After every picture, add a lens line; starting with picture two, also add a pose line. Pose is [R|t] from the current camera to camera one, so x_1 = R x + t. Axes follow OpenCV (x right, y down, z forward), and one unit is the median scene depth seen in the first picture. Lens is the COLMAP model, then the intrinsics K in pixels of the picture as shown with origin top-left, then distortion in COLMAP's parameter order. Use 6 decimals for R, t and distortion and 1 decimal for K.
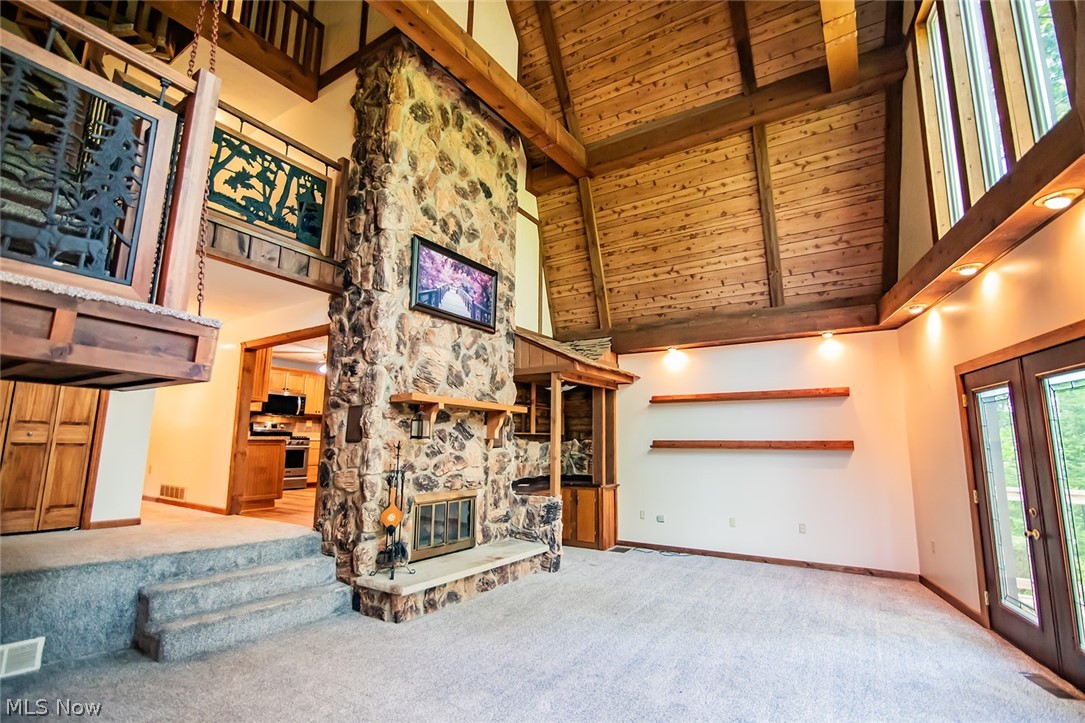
lens RADIAL K [[499.8, 0, 542.5], [0, 499.8, 361.5], [0, 0, 1]] dist [-0.020347, 0.000558]
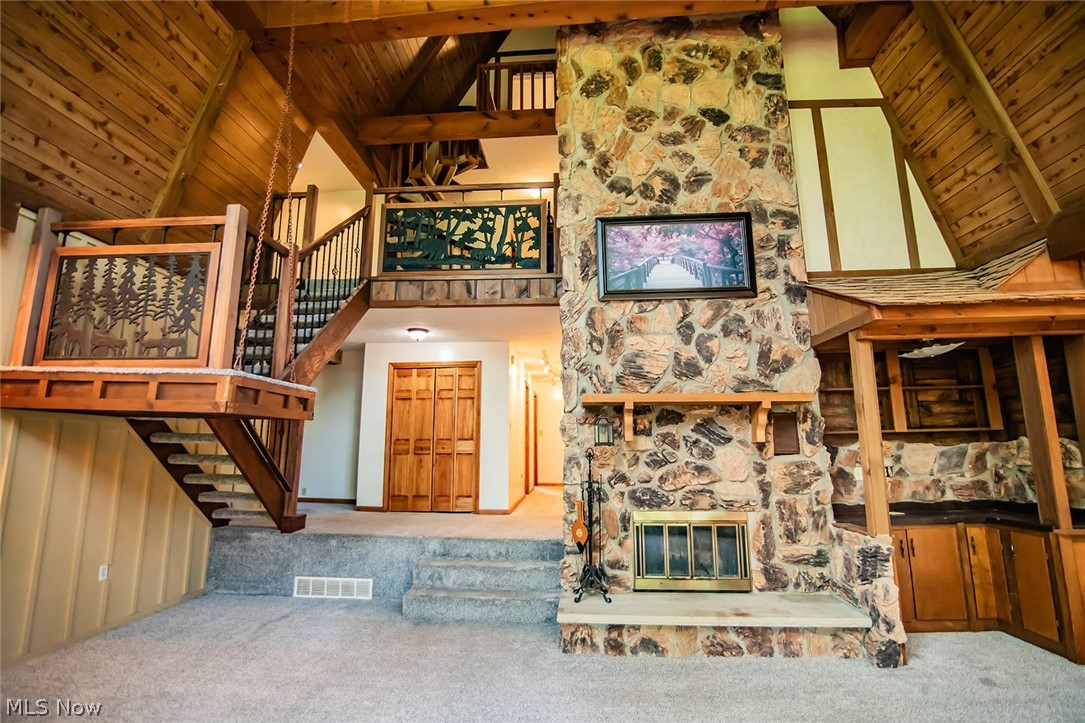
lens RADIAL K [[499.8, 0, 542.5], [0, 499.8, 361.5], [0, 0, 1]] dist [-0.020347, 0.000558]
pose [[0.484300, -0.159644, -0.860214, 0.410788], [0.151987, 0.983613, -0.096977, 0.068713], [0.861599, -0.083776, 0.500628, 0.423326]]
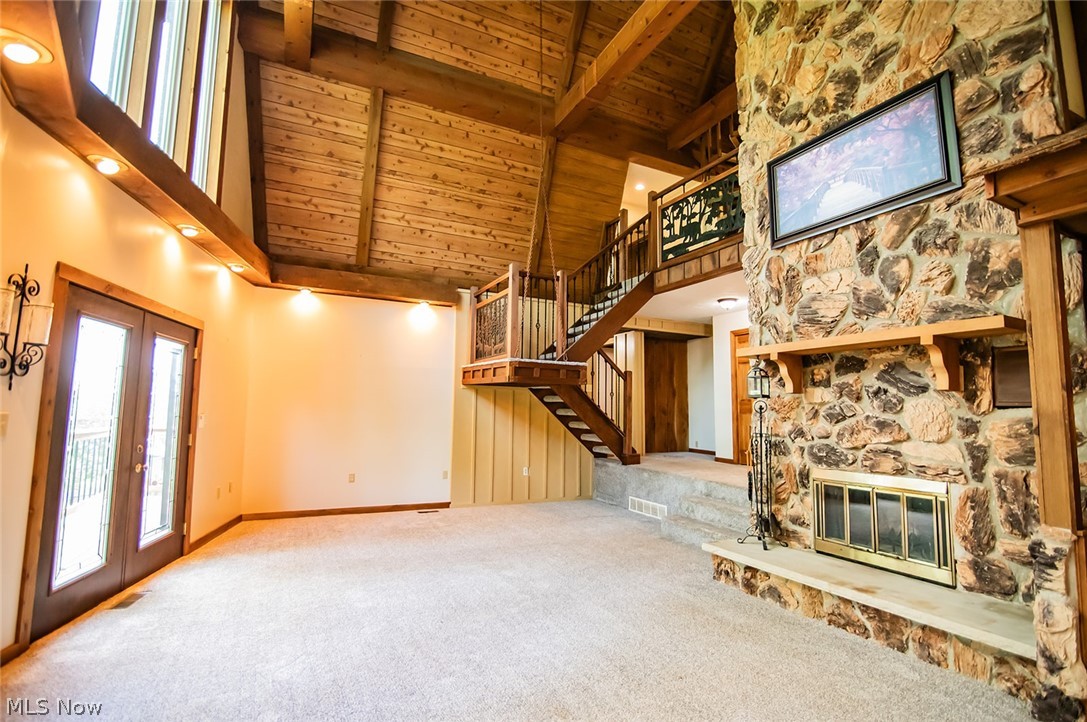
lens RADIAL K [[508.6, 0, 543.5], [0, 508.6, 361.0], [0, 0, 1]] dist [-0.018307, 0.000407]
pose [[-0.505357, -0.106269, -0.856341, 0.619337], [0.123304, 0.973311, -0.193550, 0.189008], [0.854055, -0.203402, -0.478767, 0.972428]]
